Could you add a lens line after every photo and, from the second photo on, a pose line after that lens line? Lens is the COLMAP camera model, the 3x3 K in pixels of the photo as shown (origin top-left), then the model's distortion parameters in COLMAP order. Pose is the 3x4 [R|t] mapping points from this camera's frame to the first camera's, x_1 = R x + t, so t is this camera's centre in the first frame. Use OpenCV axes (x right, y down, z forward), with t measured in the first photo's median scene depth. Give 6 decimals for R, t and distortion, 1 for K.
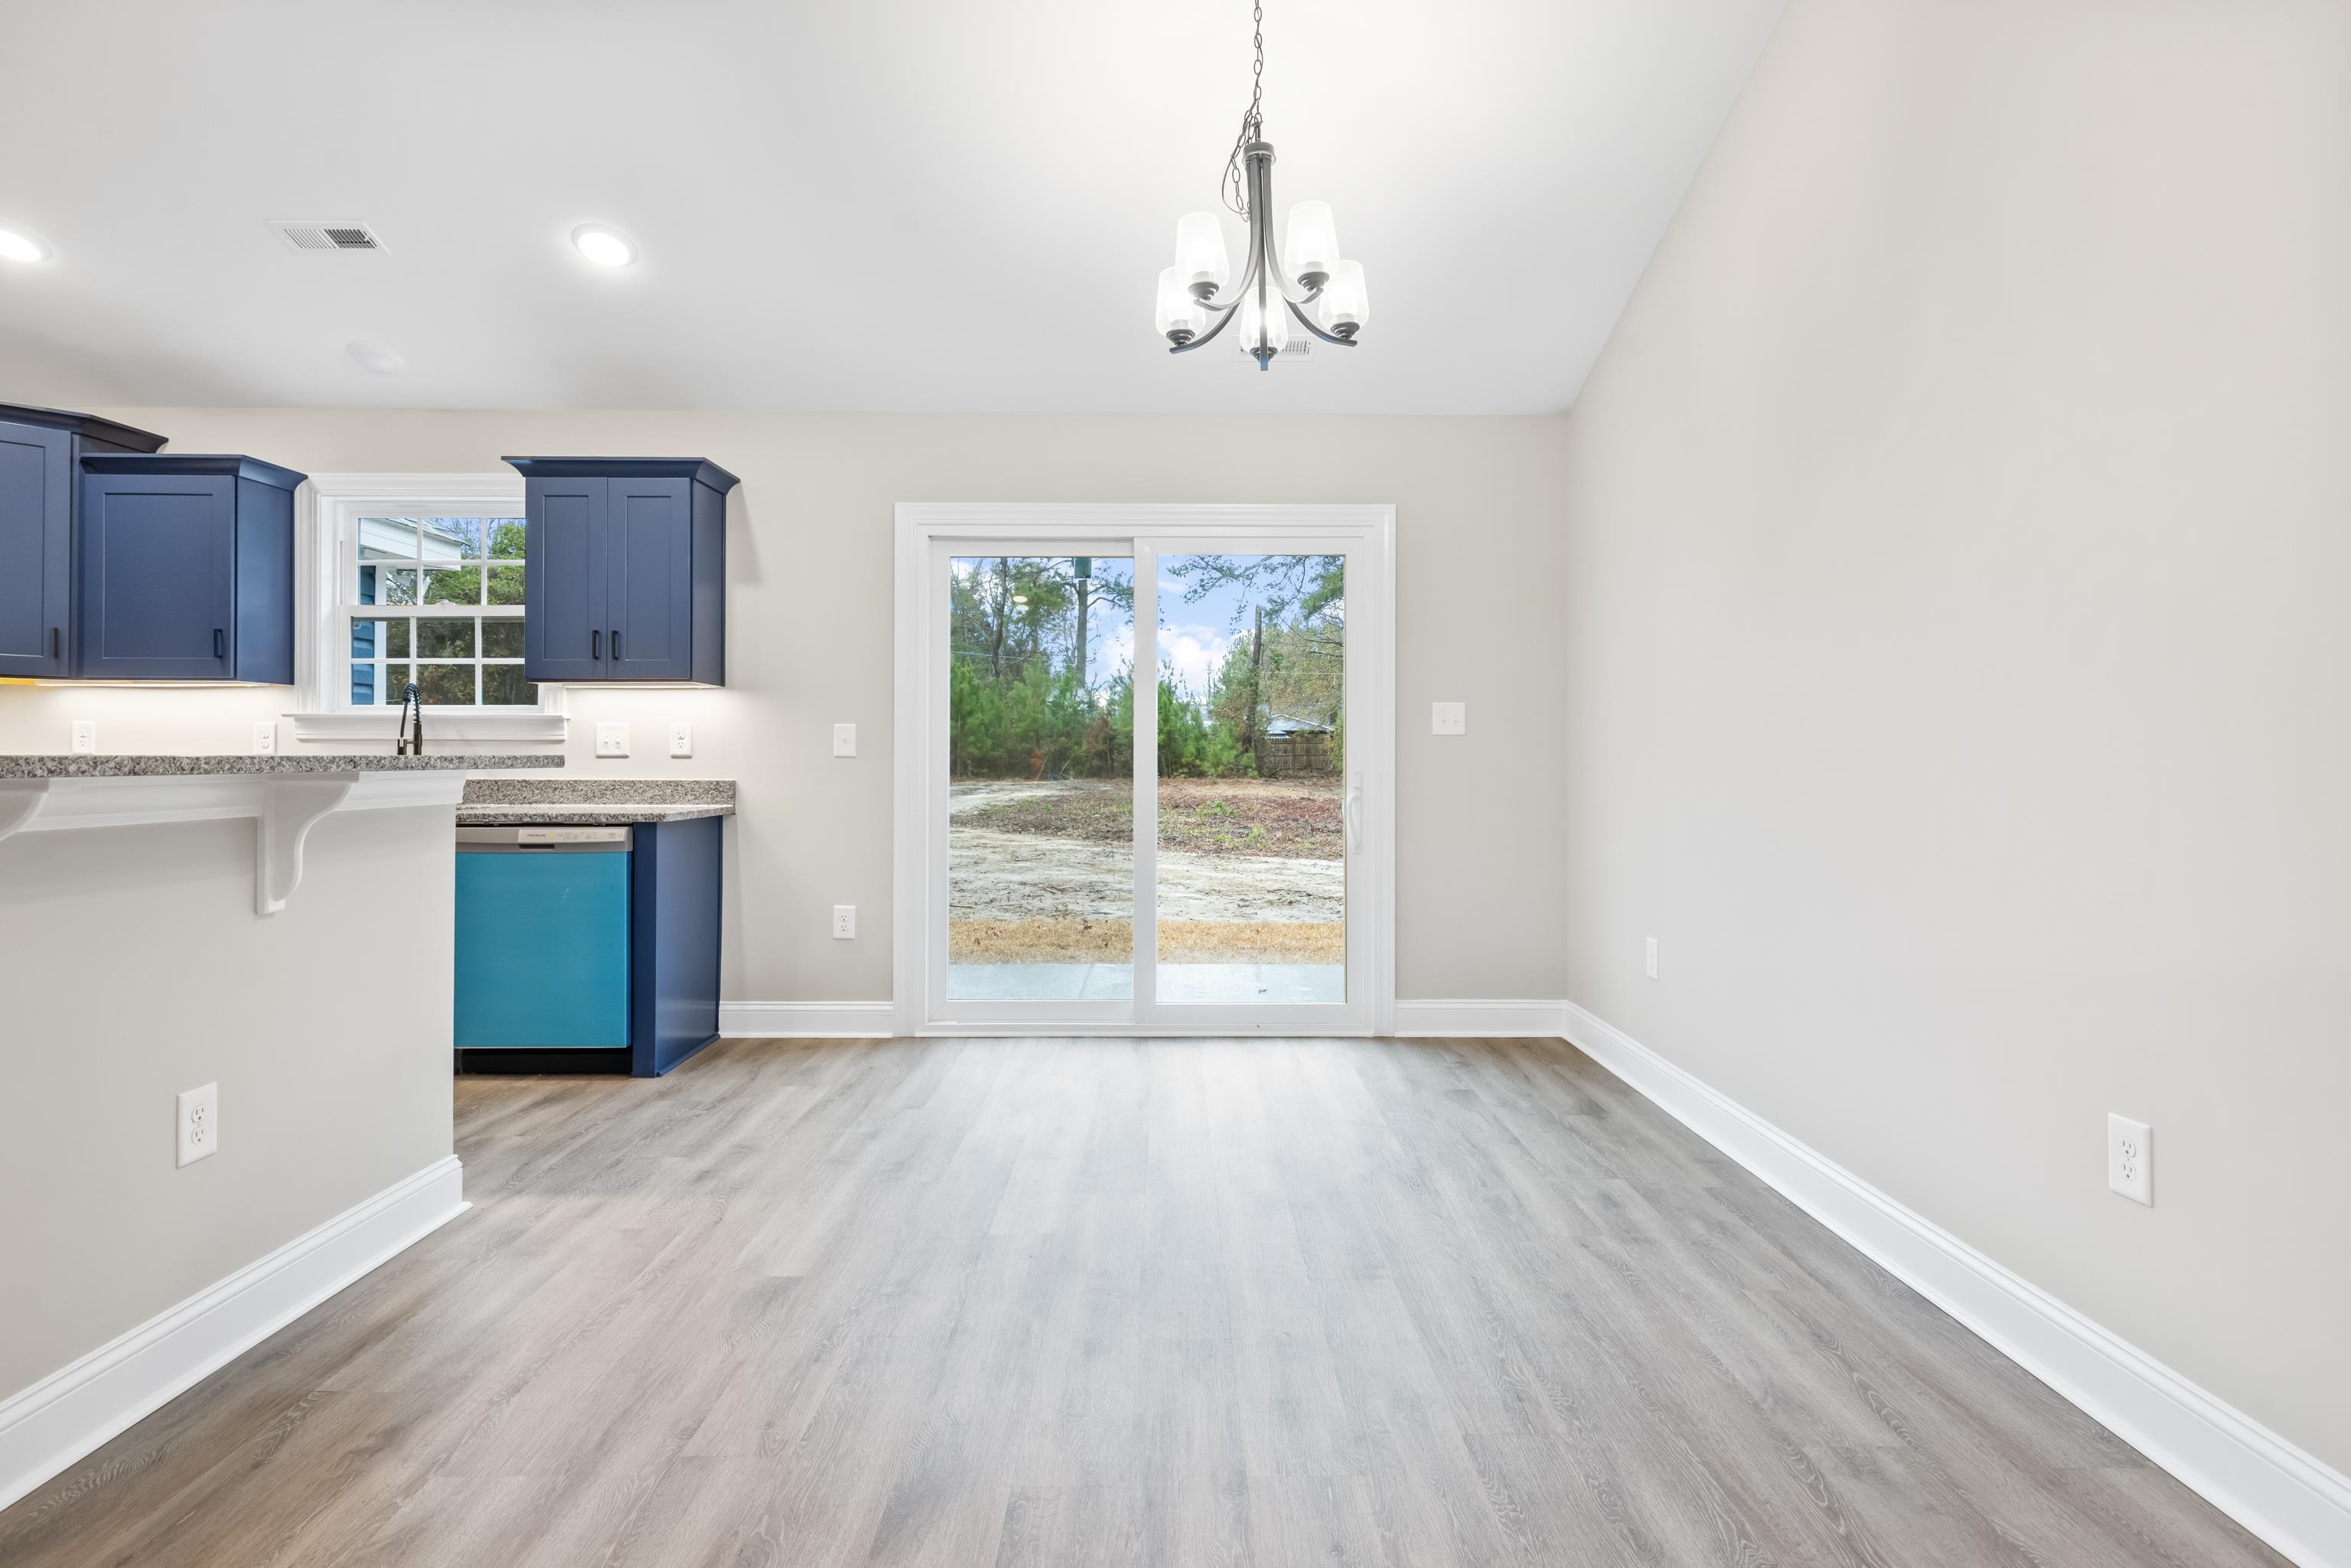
lens RADIAL K [[1207.8, 0, 1184.2], [0, 1207.8, 749.9], [0, 0, 1]] dist [0.000176, -0.000043]
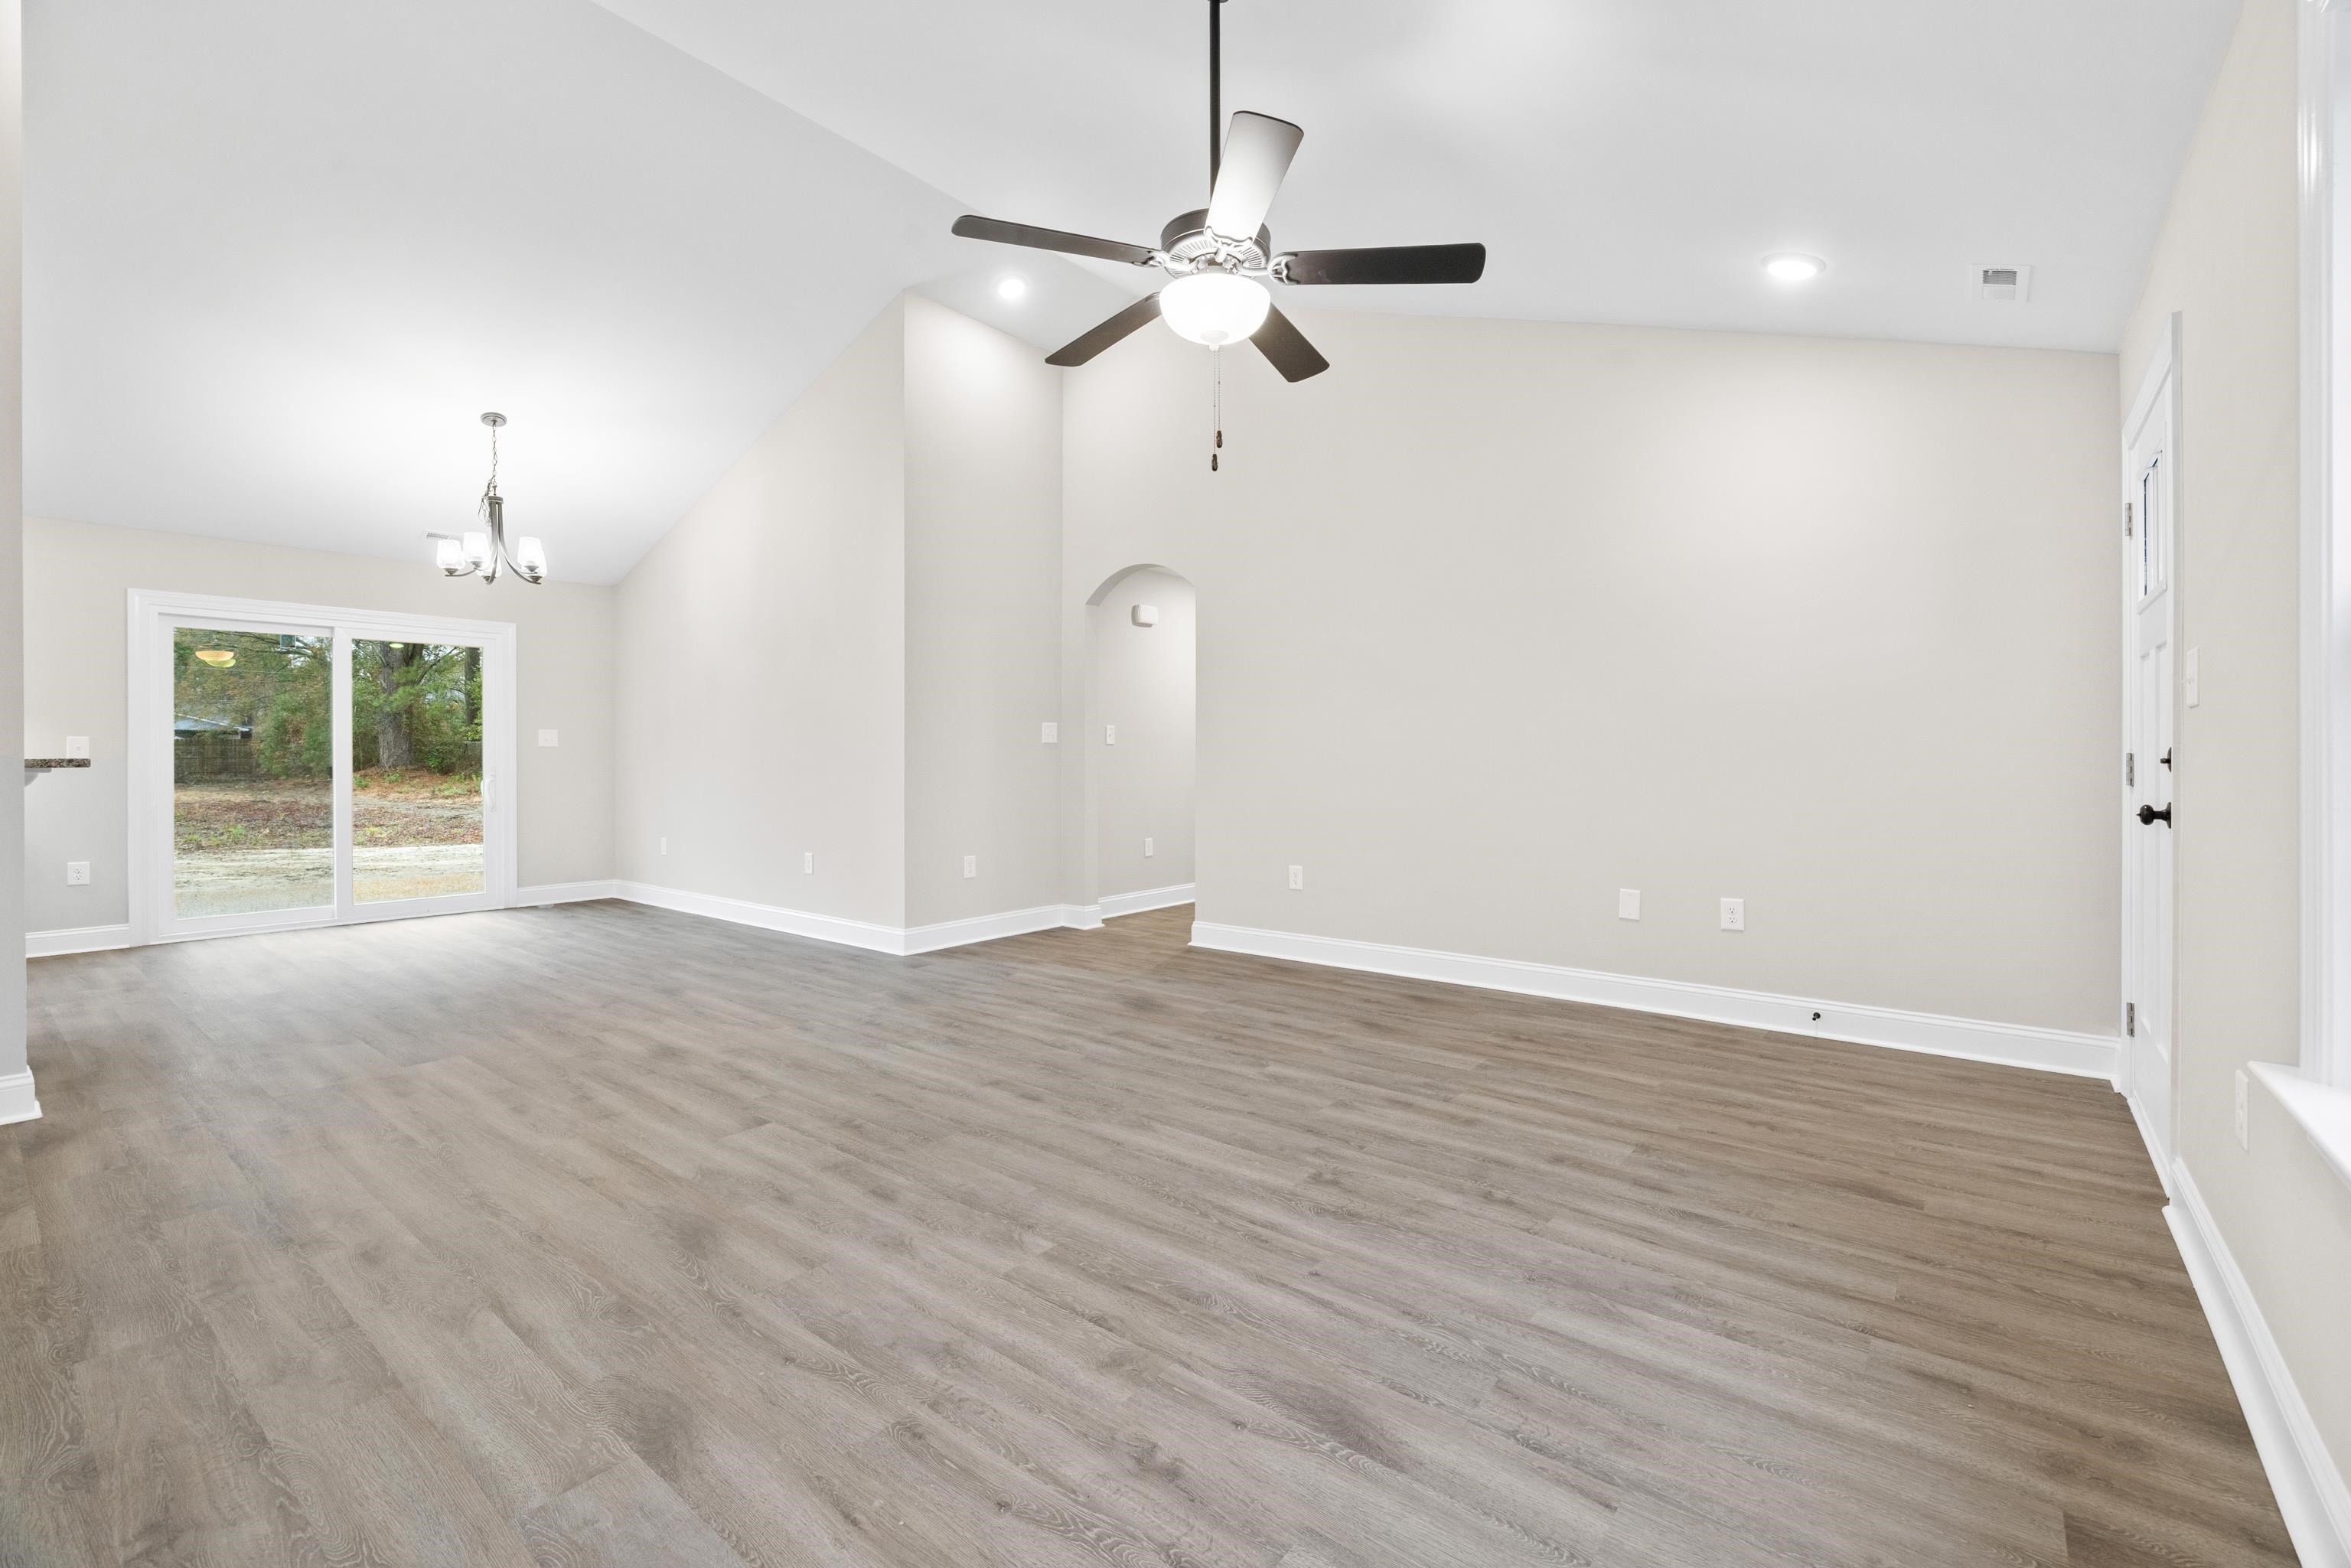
lens RADIAL K [[996.0, 0, 1192.7], [0, 996.0, 756.1], [0, 0, 1]] dist [0.001717, 0.000249]
pose [[0.626264, -0.001910, 0.779609, -0.436416], [-0.001150, 0.999994, 0.003374, -0.005350], [-0.779611, -0.003010, 0.626257, -0.918360]]
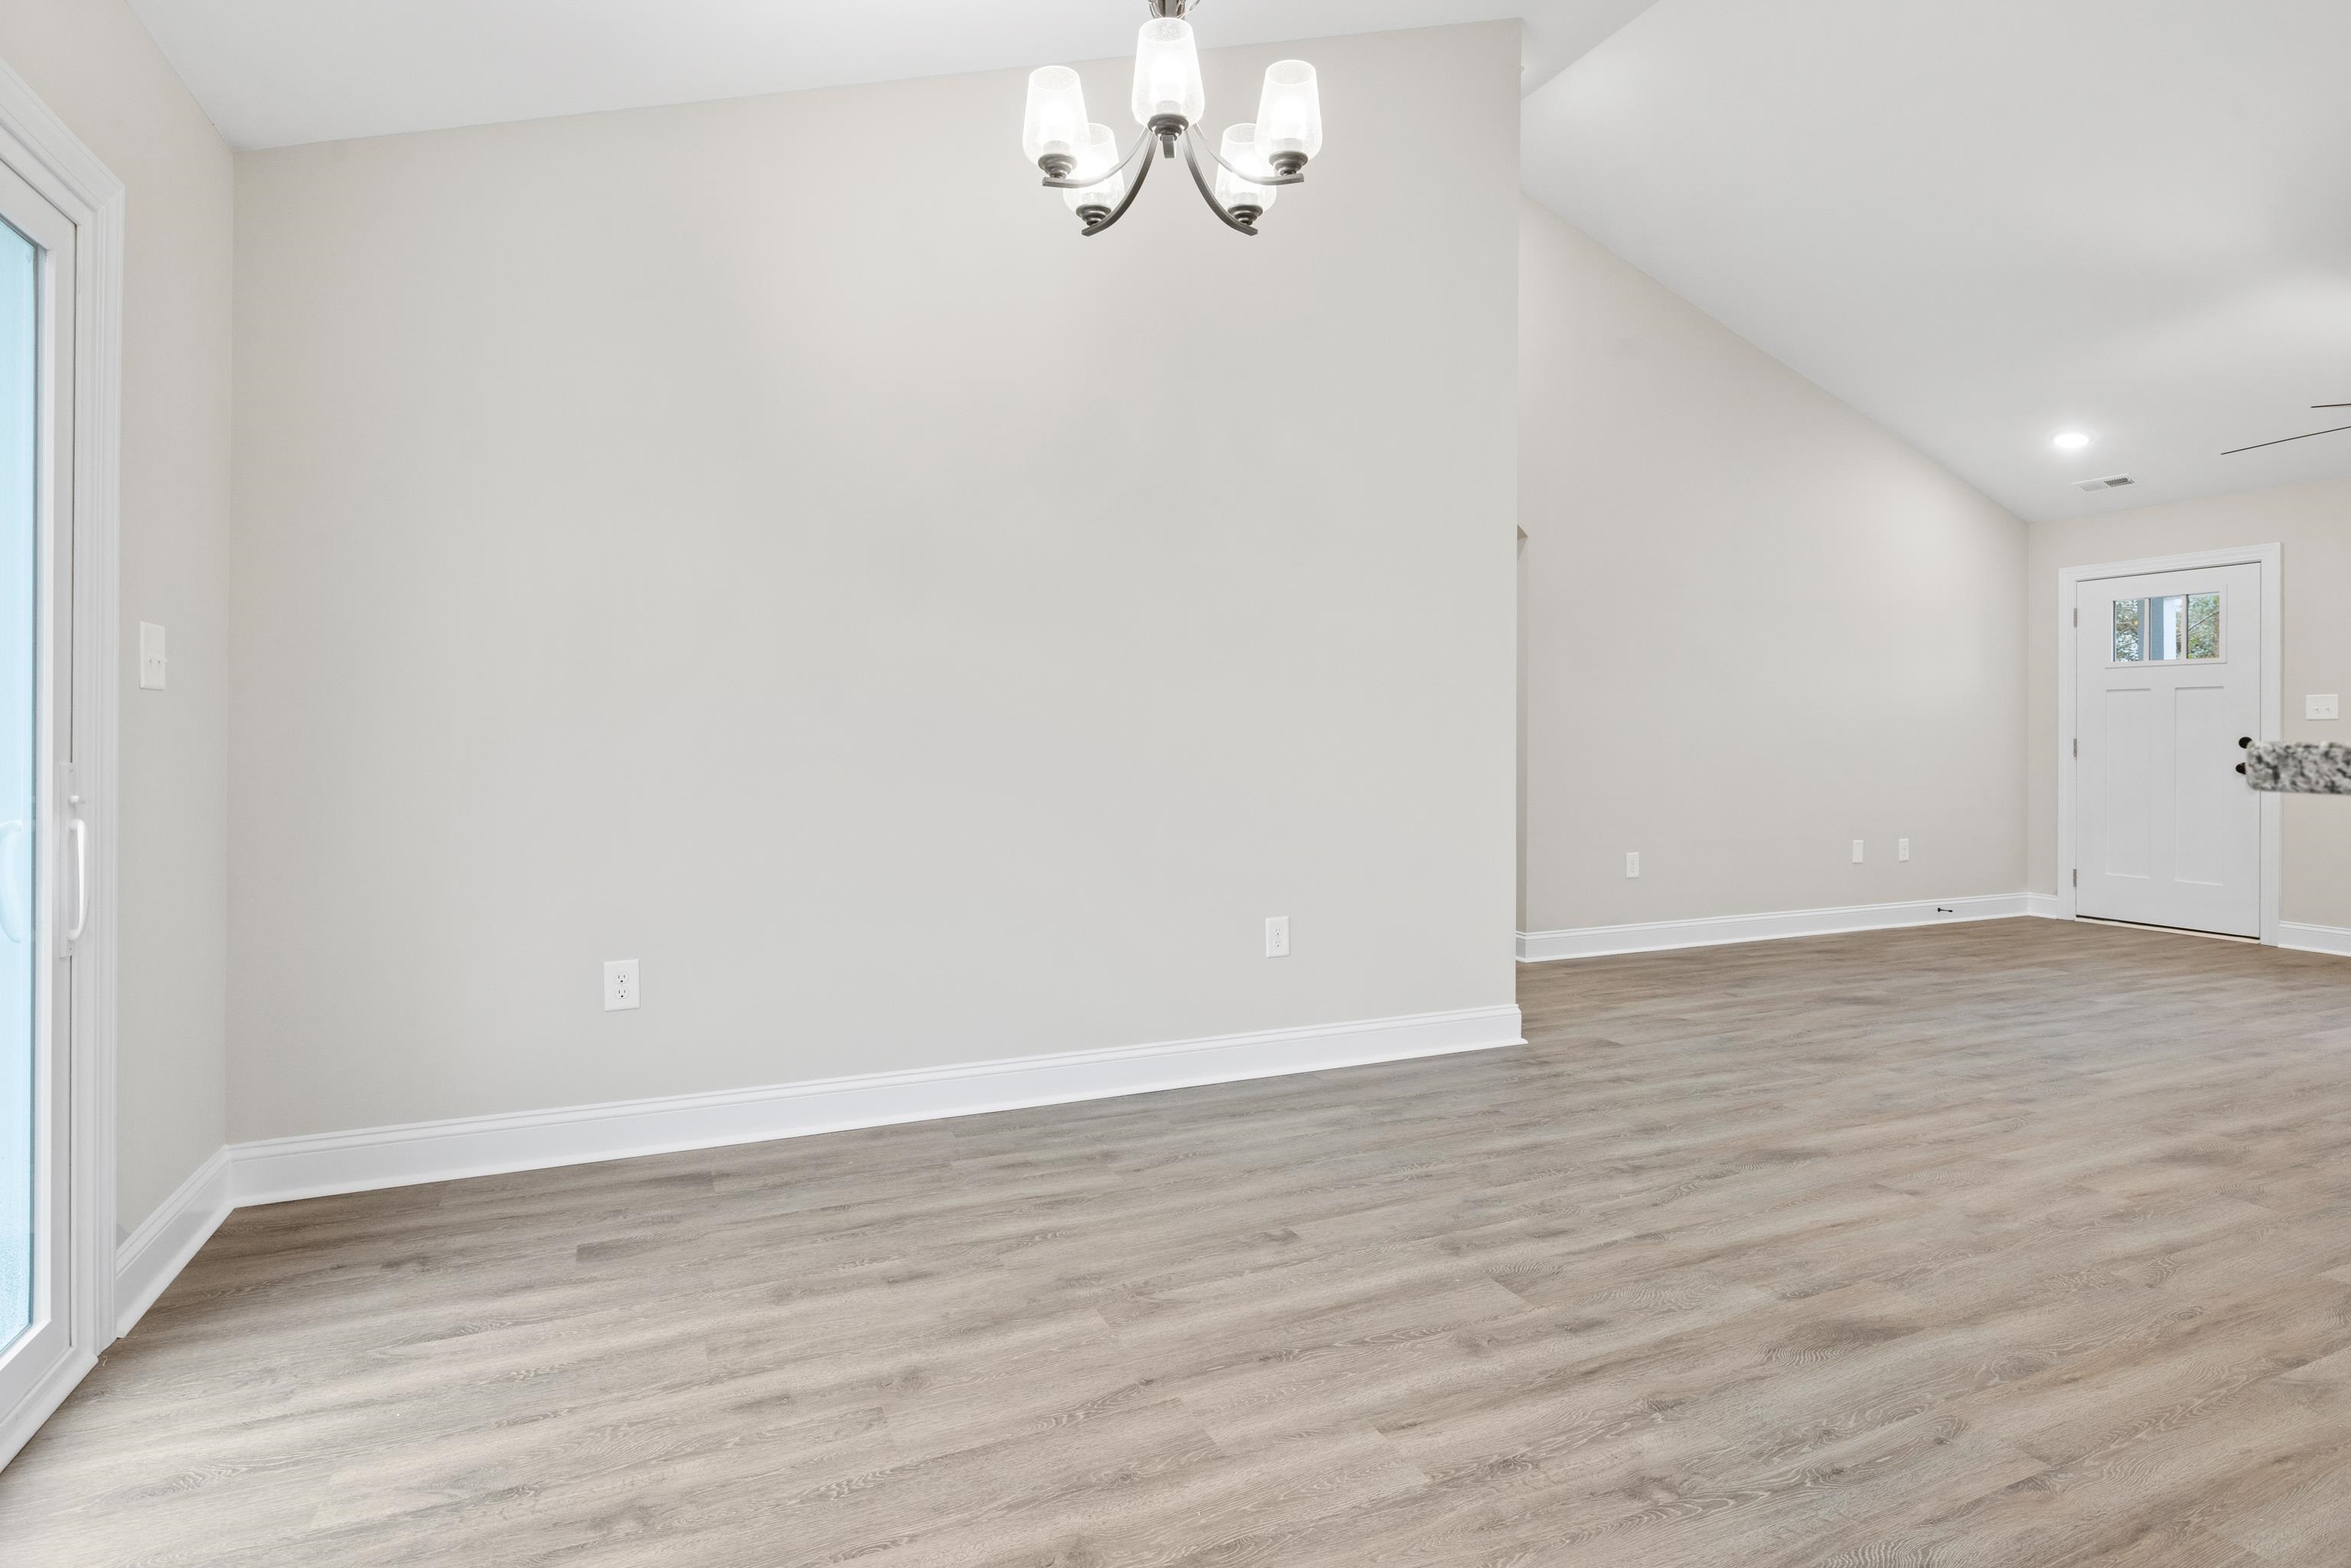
lens RADIAL K [[1196.9, 0, 1180.9], [0, 1196.9, 738.2], [0, 0, 1]] dist [-0.002744, -0.000305]
pose [[-0.399959, -0.003861, 0.916525, -0.469419], [-0.008512, 0.999964, 0.000498, 0.004371], [-0.916493, -0.007603, -0.399977, 0.939045]]
